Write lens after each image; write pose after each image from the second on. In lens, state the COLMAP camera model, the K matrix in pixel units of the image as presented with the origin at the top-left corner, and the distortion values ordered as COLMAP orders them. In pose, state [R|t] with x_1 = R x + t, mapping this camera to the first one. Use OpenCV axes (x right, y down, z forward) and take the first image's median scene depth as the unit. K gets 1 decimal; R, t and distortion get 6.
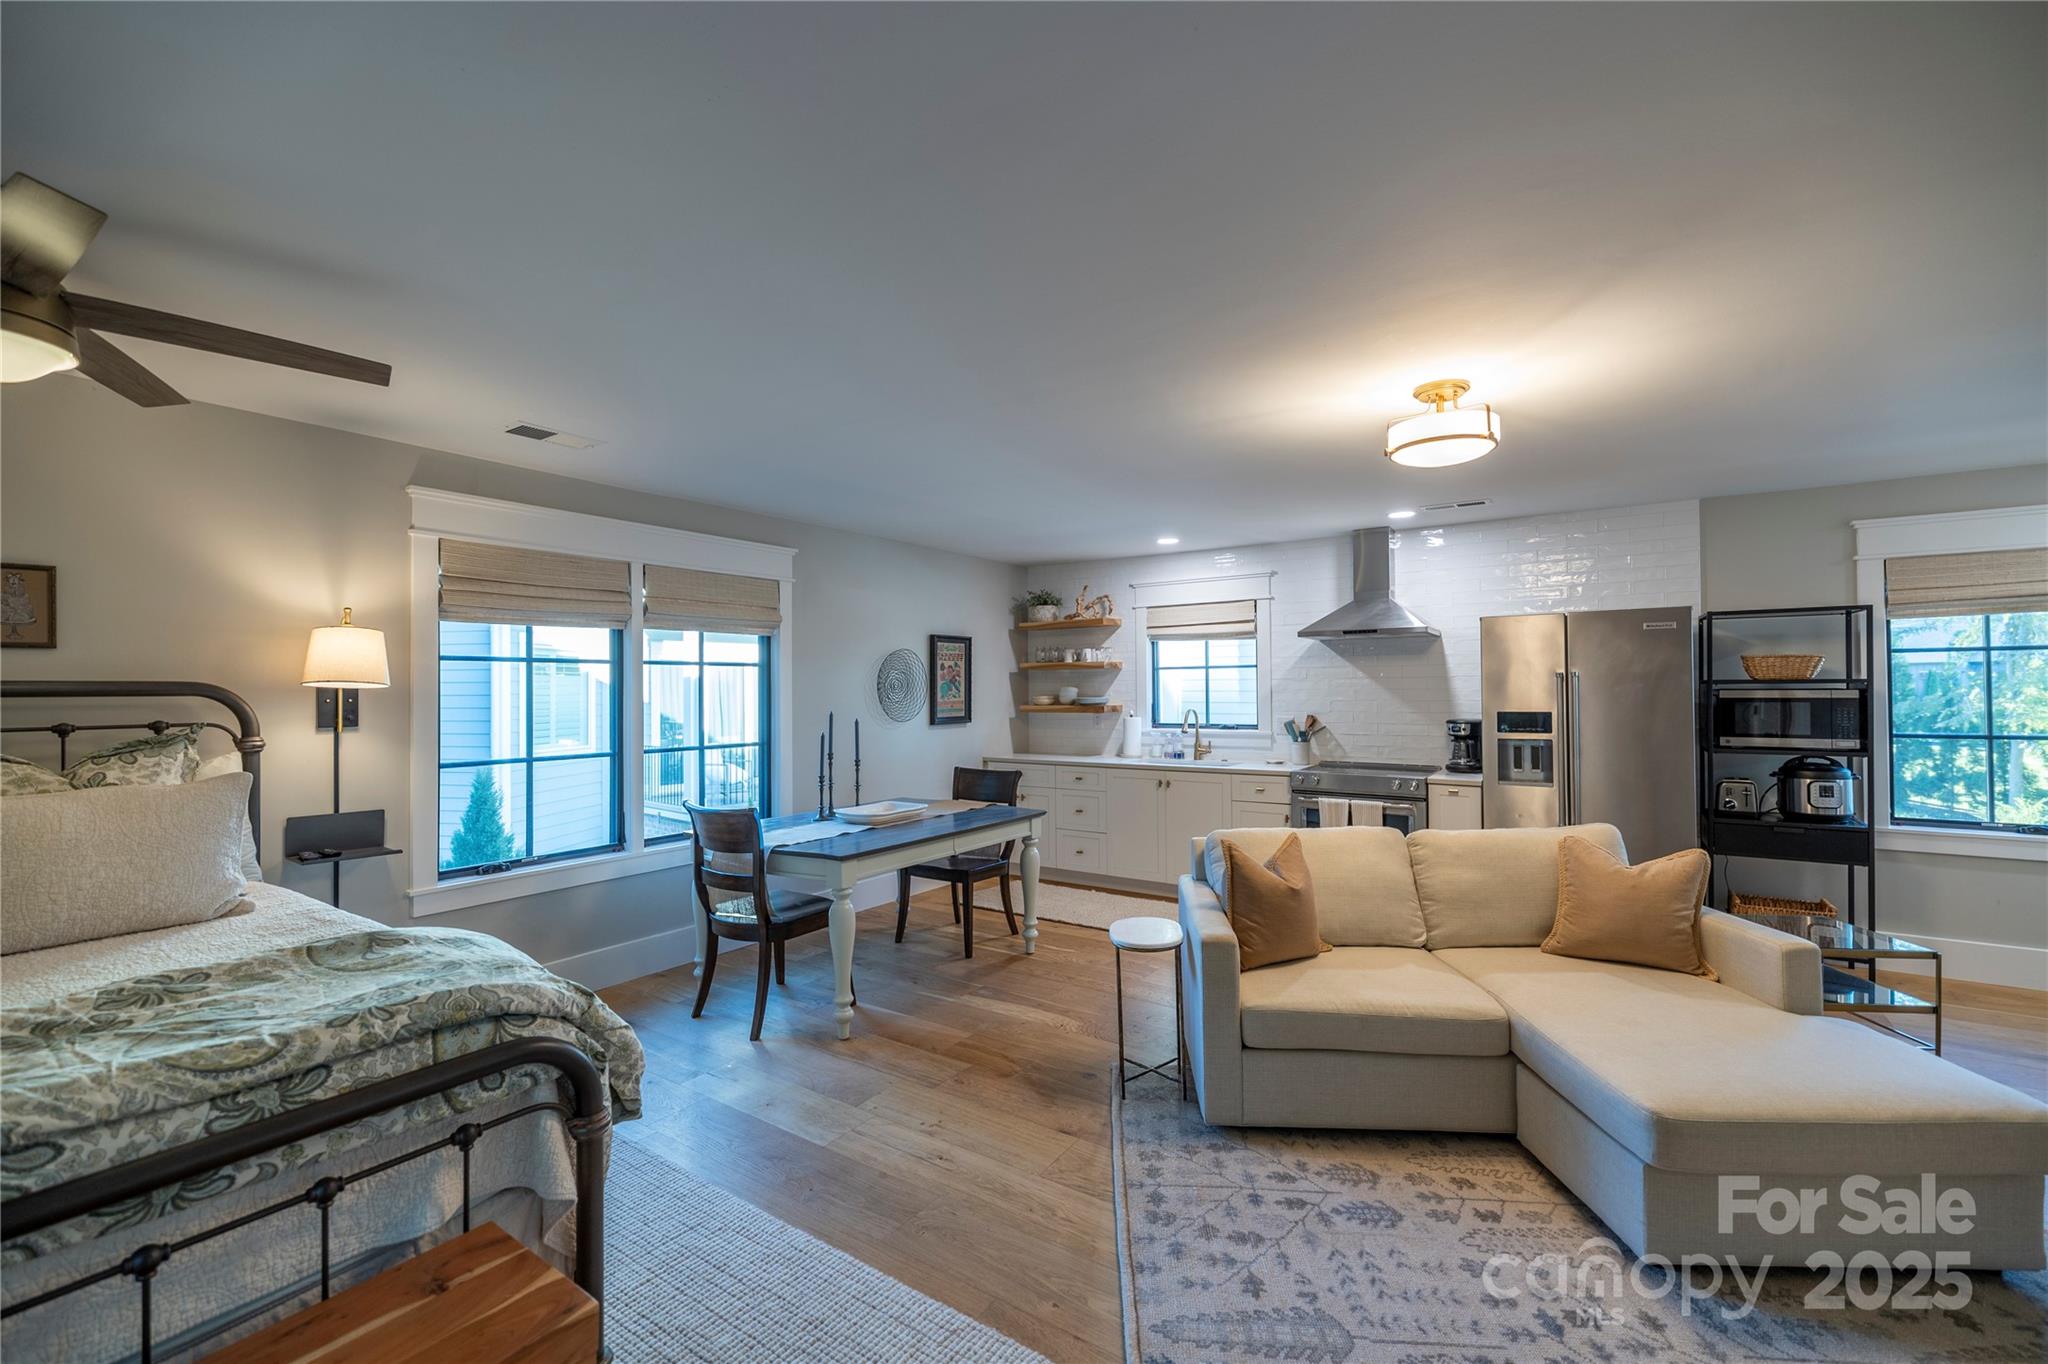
lens RADIAL K [[836.6, 0, 1024.0], [0, 836.6, 682.0], [0, 0, 1]] dist [0.002201, 0.000013]
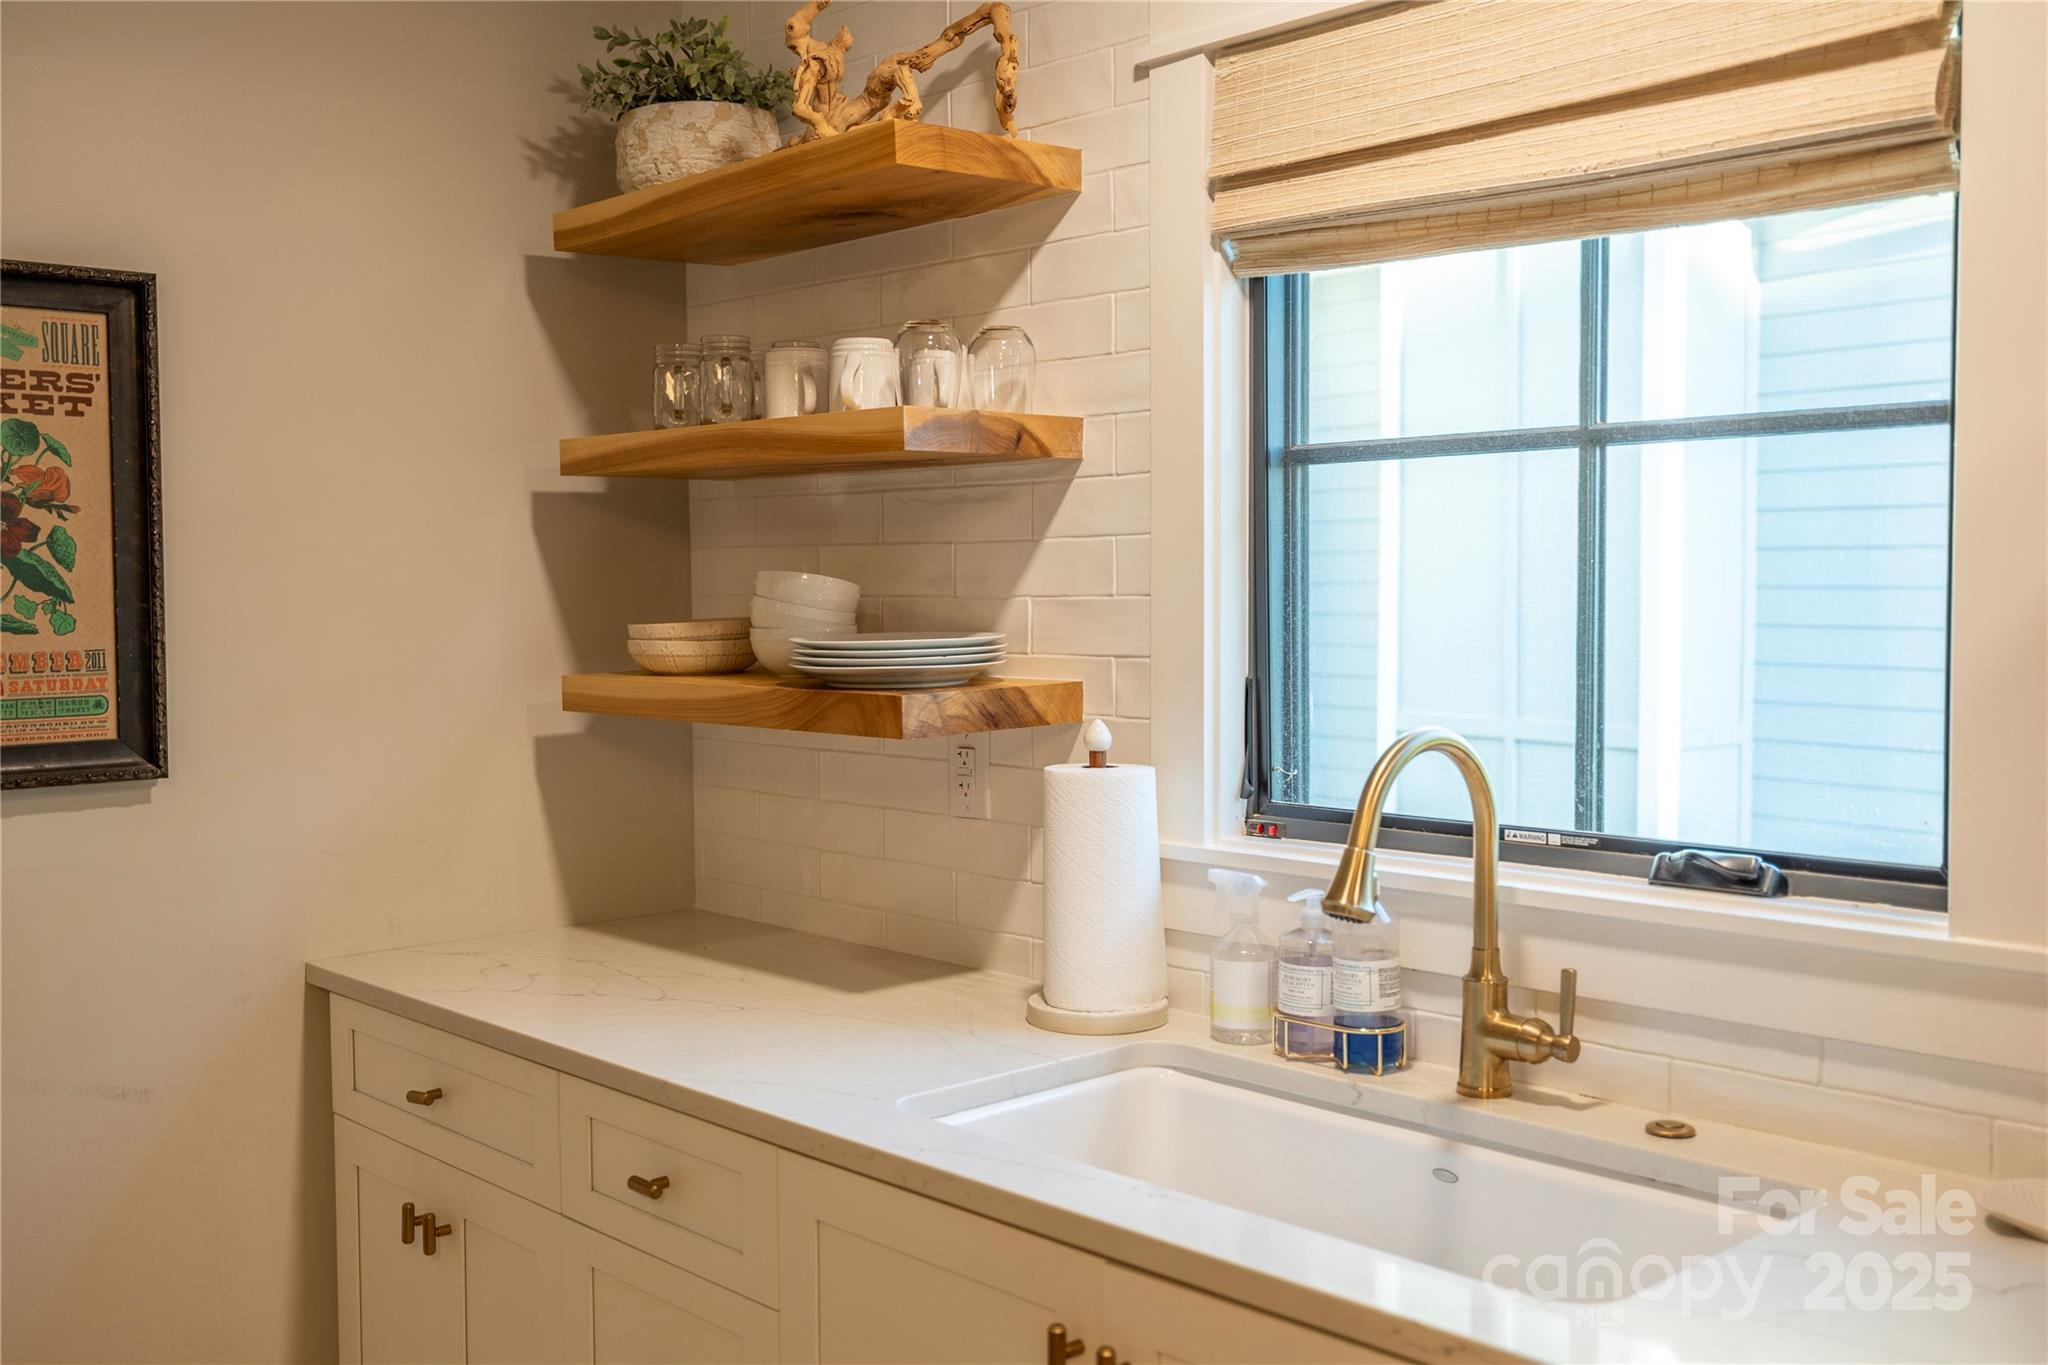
lens RADIAL K [[1969.3, 0, 1024.0], [0, 1969.3, 682.5], [0, 0, 1]] dist [0.007440, -0.004869]
pose [[0.977017, 0.013797, -0.212713, 0.196768], [-0.000630, 0.998086, 0.061844, 0.003814], [0.213160, -0.060289, 0.975156, 0.649701]]
